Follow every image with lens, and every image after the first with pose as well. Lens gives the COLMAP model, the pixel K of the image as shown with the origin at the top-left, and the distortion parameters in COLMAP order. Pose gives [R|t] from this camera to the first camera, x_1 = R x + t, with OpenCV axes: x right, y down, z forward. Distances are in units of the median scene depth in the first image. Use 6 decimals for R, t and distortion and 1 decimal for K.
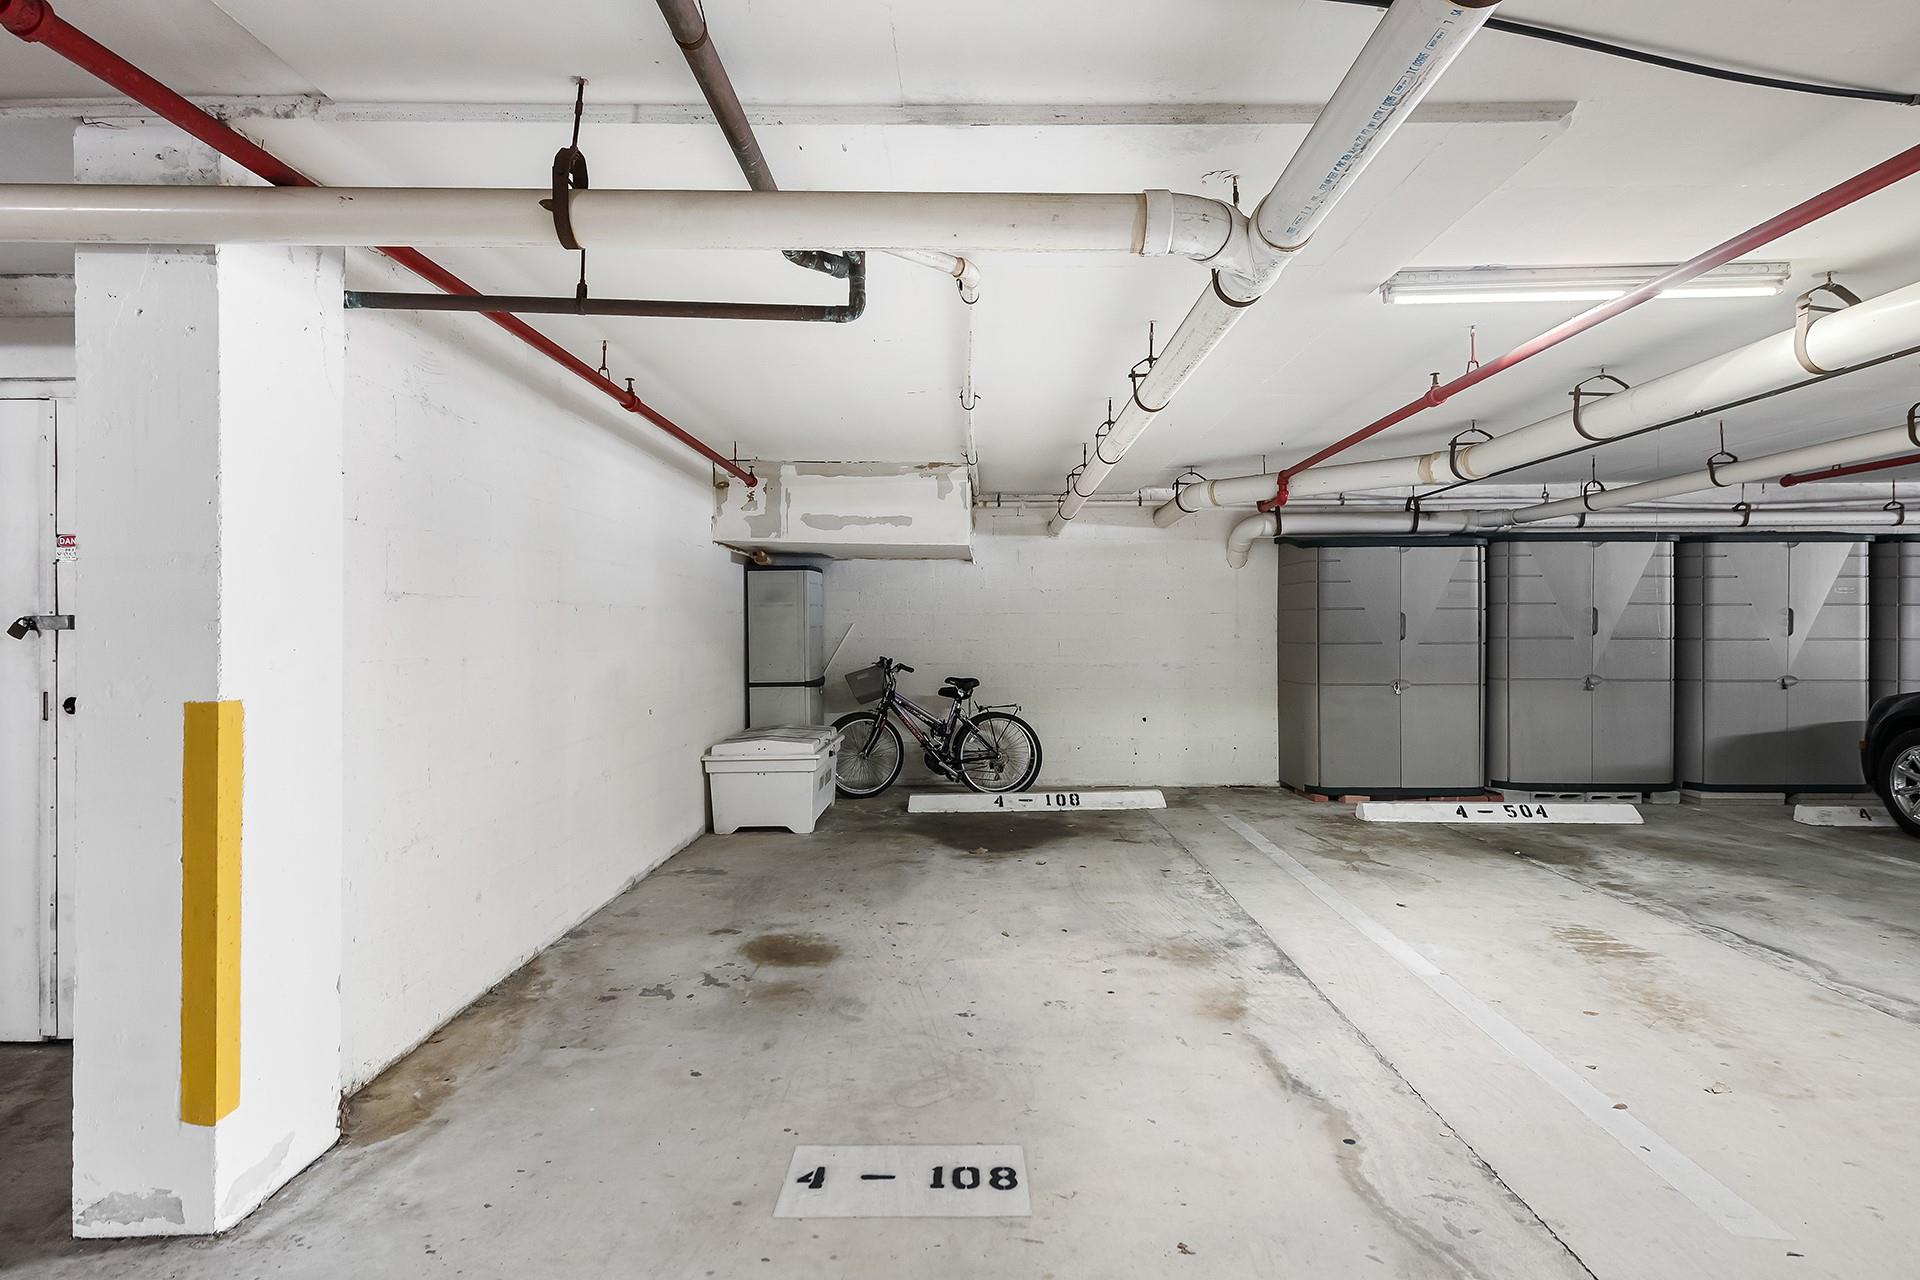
lens RADIAL K [[1070.3, 0, 962.3], [0, 1070.3, 610.3], [0, 0, 1]] dist [0.023765, -0.017259]
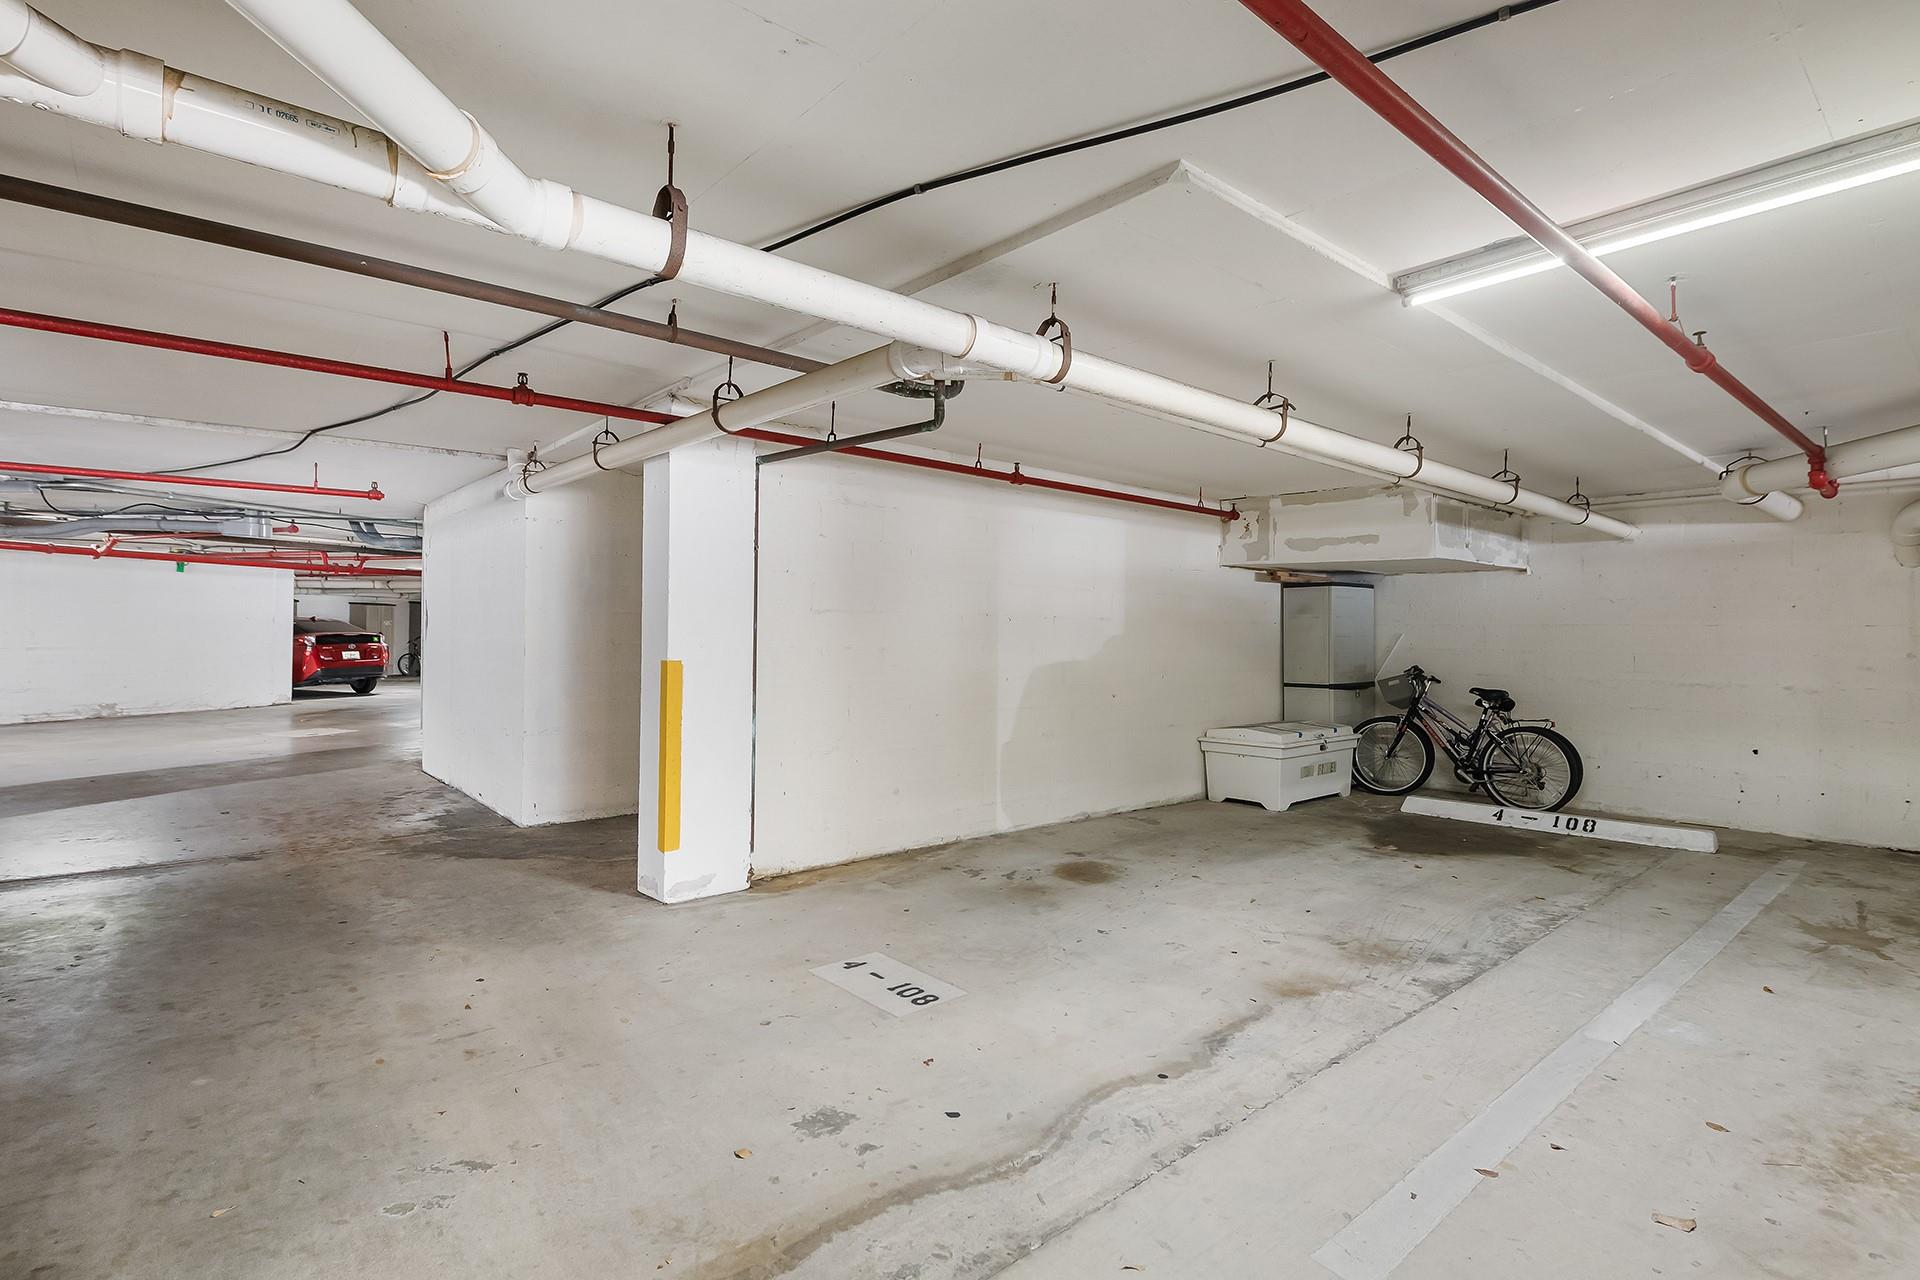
lens RADIAL K [[924.8, 0, 962.4], [0, 924.8, 612.6], [0, 0, 1]] dist [0.005485, -0.005082]
pose [[0.661207, -0.007169, -0.750169, 0.668783], [-0.001264, 0.999942, -0.010670, 0.003250], [0.750203, 0.008004, 0.661160, 0.120579]]
